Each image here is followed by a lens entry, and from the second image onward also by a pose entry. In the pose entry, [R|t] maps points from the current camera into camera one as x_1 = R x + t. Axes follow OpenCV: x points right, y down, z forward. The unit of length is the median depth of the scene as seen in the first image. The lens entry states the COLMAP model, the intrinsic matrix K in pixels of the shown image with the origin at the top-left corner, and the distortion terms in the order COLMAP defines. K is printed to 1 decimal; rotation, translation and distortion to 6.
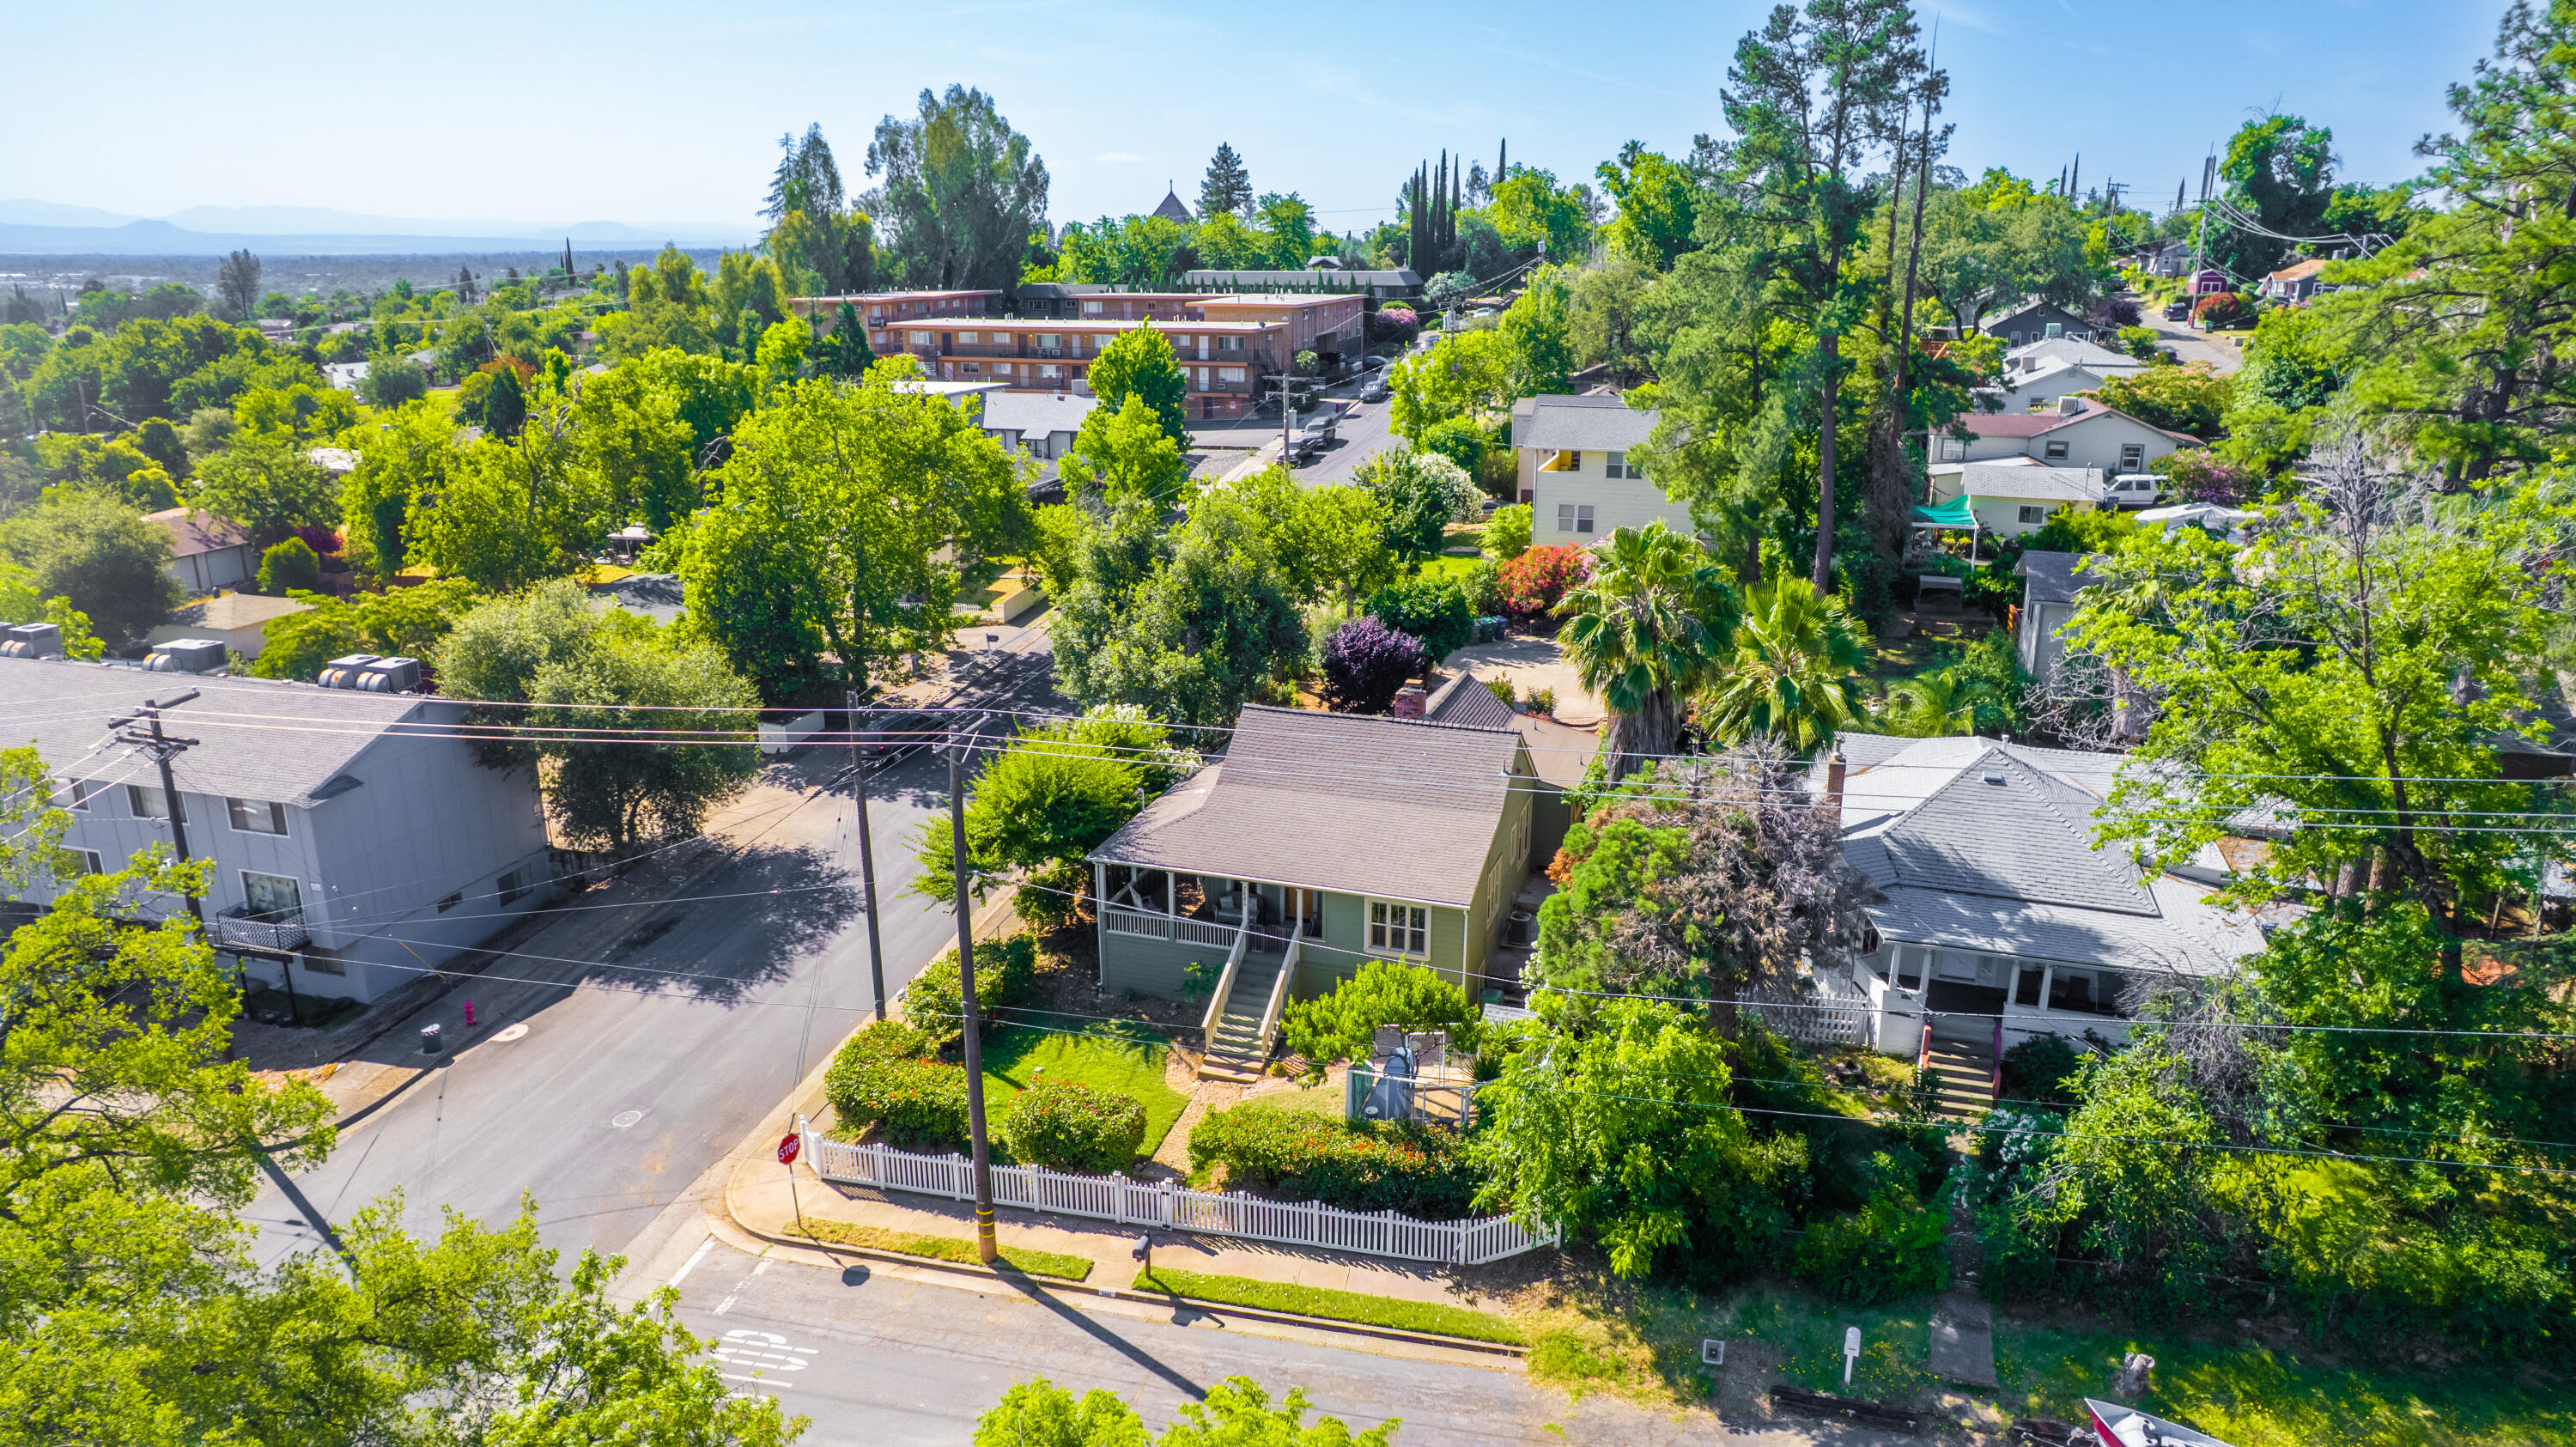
lens RADIAL K [[1616.8, 0, 1273.2], [0, 1616.8, 751.6], [0, 0, 1]] dist [-0.032276, 0.000929]
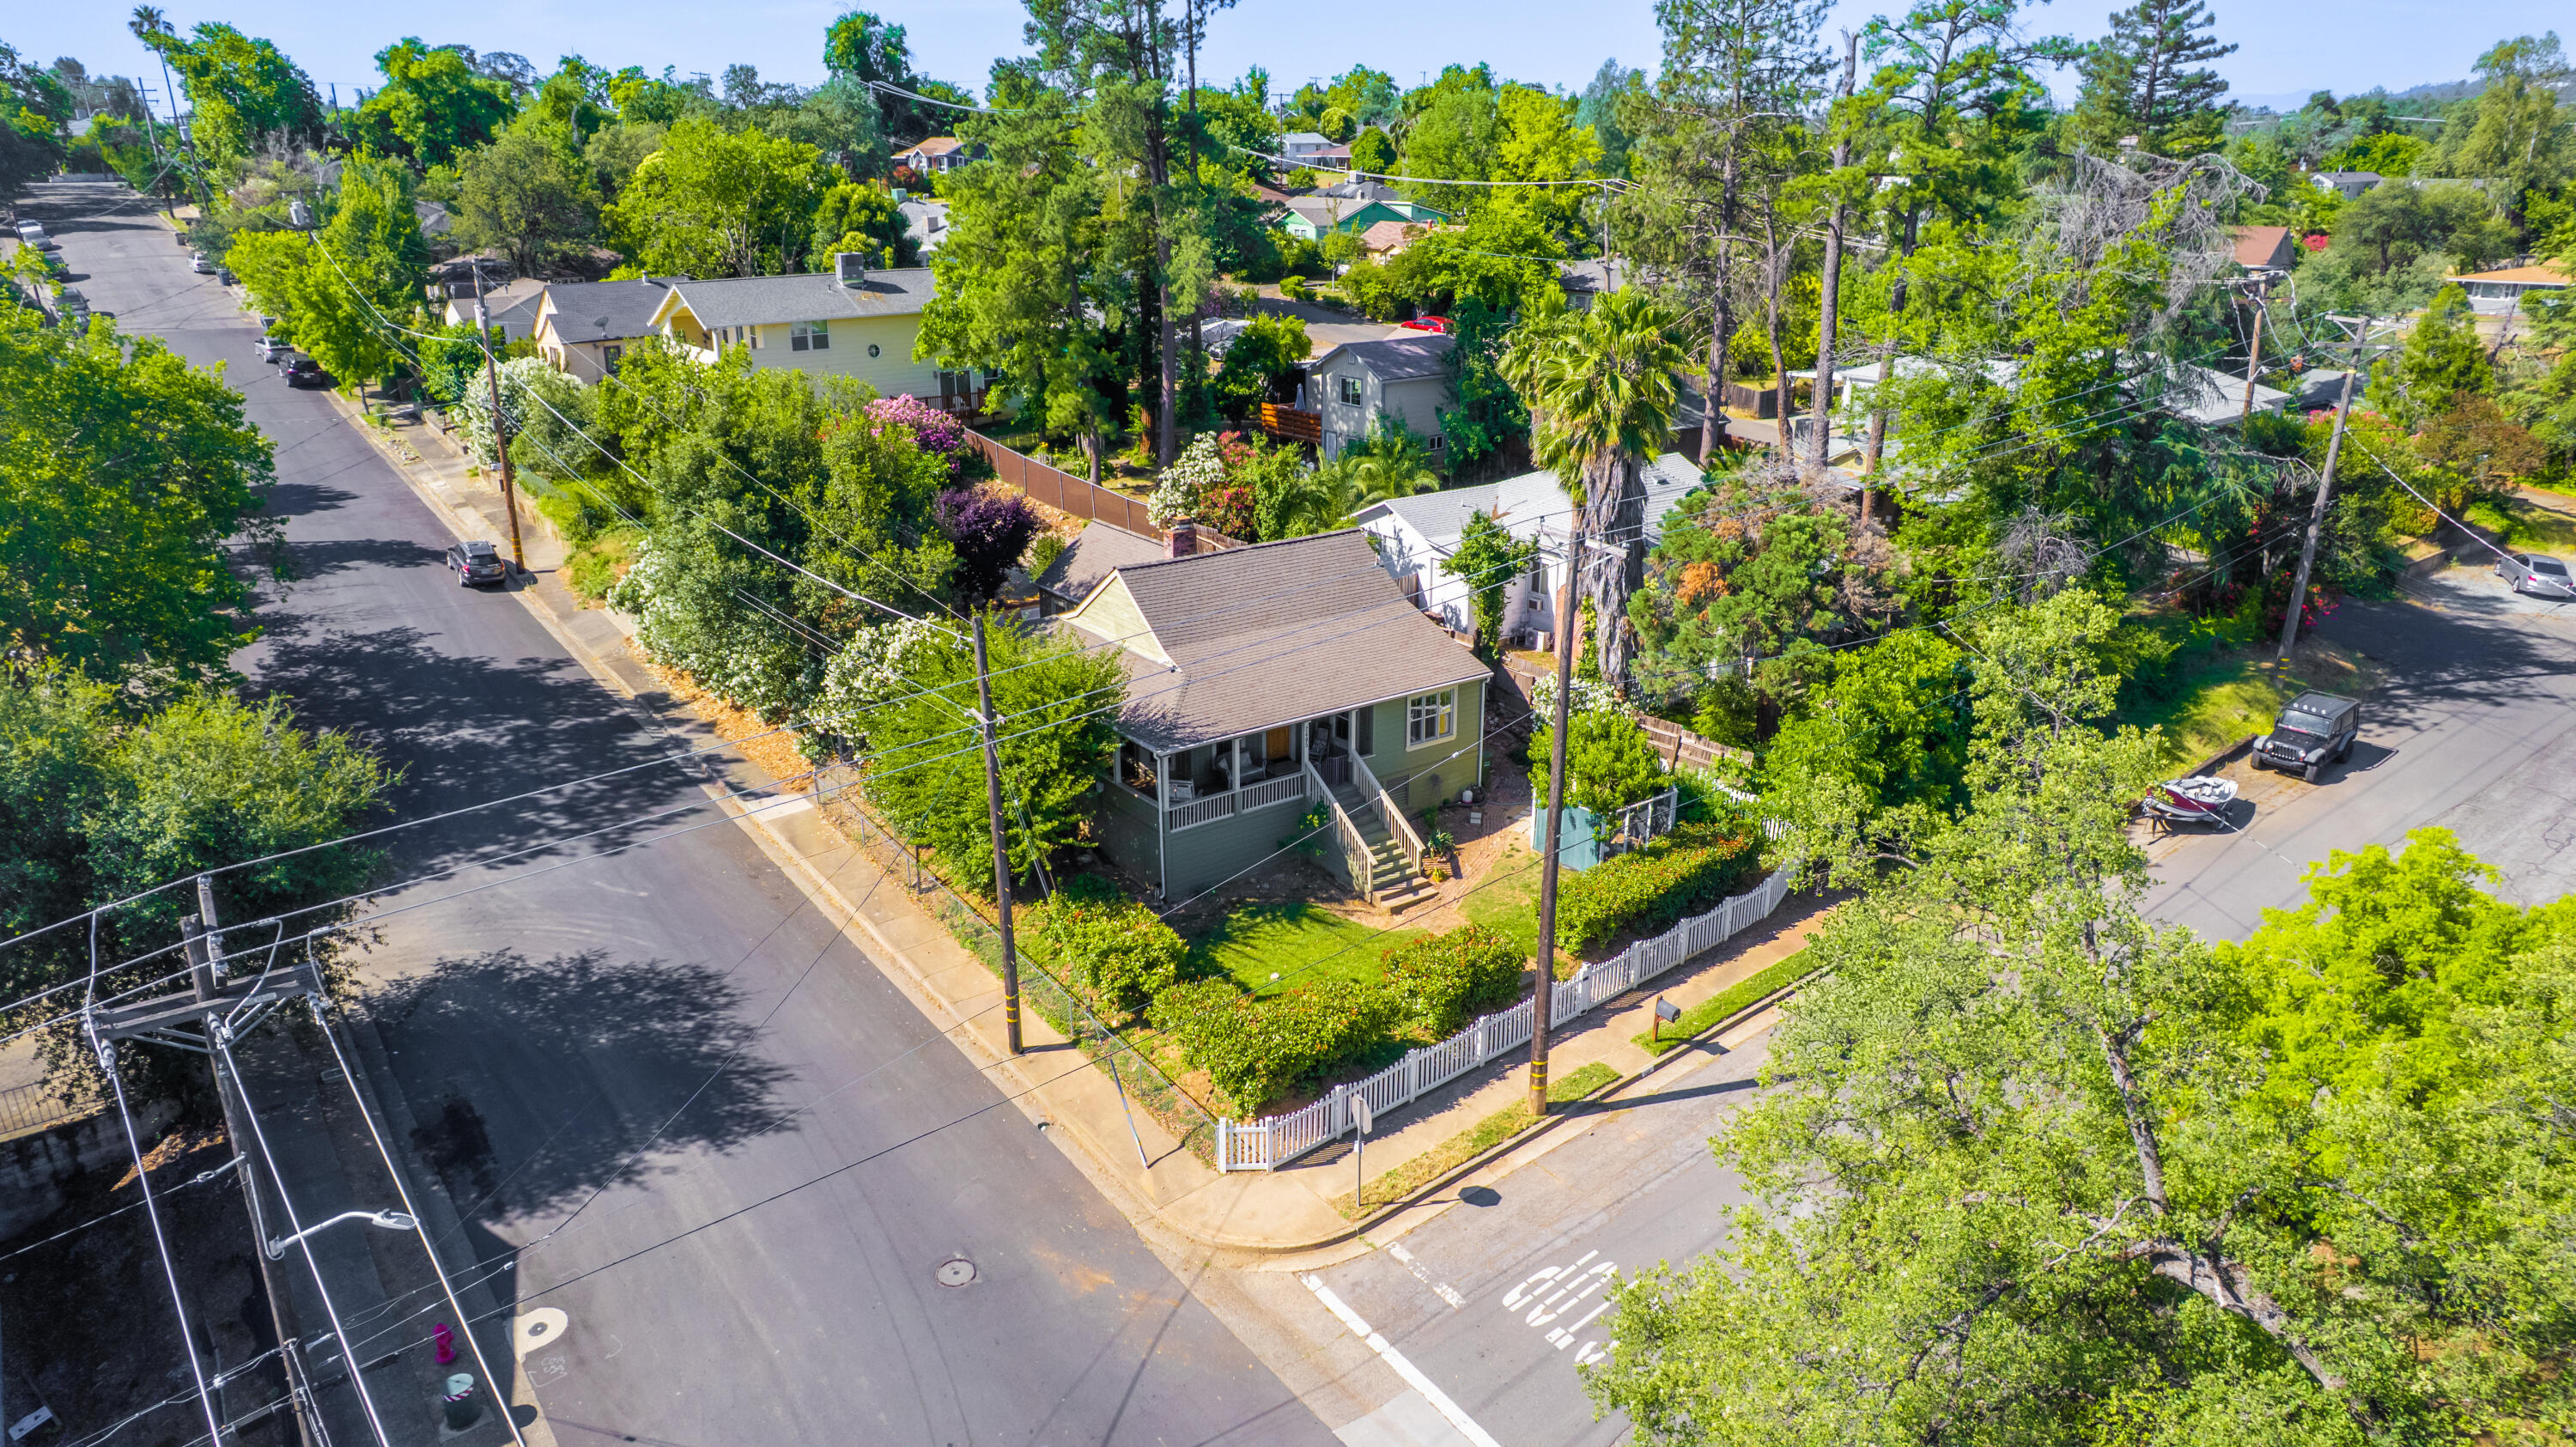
lens RADIAL K [[1616.8, 0, 1273.2], [0, 1616.8, 751.6], [0, 0, 1]] dist [-0.032276, 0.000929]
pose [[0.578072, -0.282708, 0.765447, -0.893536], [0.245893, 0.954812, 0.166947, -0.078895], [-0.778055, 0.091711, 0.621466, 0.494416]]
